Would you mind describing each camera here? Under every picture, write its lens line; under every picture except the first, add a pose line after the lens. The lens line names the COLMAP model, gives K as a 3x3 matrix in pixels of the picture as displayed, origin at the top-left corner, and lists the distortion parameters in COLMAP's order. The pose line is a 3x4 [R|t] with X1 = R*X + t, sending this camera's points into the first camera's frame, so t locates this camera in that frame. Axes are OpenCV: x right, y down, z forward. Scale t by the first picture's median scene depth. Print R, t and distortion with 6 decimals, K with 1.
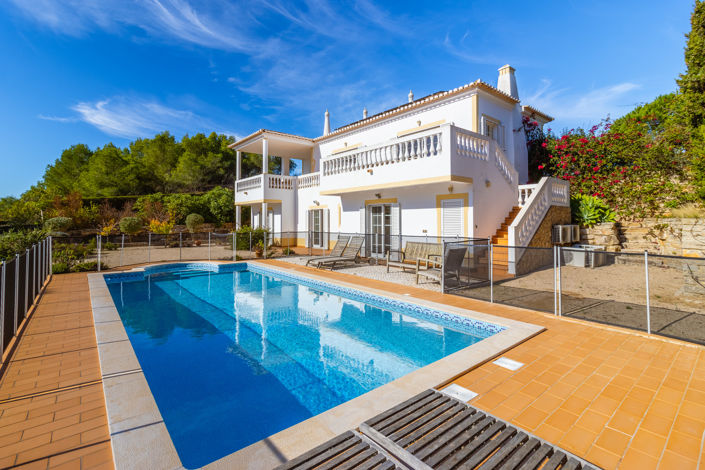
lens RADIAL K [[332.5, 0, 348.6], [0, 332.5, 216.5], [0, 0, 1]] dist [0.002447, -0.002590]
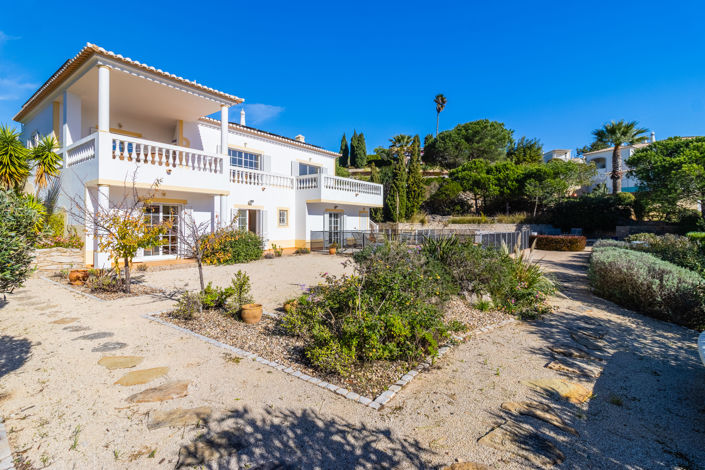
lens RADIAL K [[332.5, 0, 354.9], [0, 332.5, 232.8], [0, 0, 1]] dist [0.002447, -0.002590]
pose [[-0.226384, -0.031401, 0.973532, -1.399376], [-0.030005, 0.999231, 0.025253, 0.017574], [-0.973576, -0.023494, -0.227152, 1.183649]]
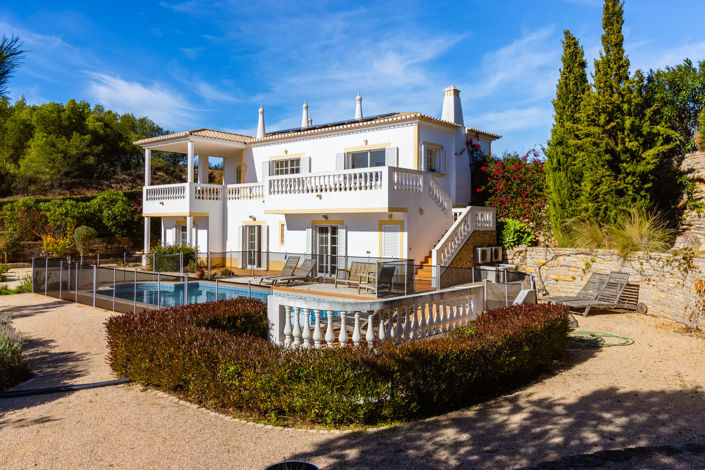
lens RADIAL K [[586.9, 0, 348.3], [0, 586.9, 230.3], [0, 0, 1]] dist [-0.001098, 0.007424]
pose [[0.986918, 0.006545, 0.161087, -0.123247], [-0.010355, 0.999686, 0.022828, -0.059059], [-0.160887, -0.024198, 0.986676, -0.743753]]
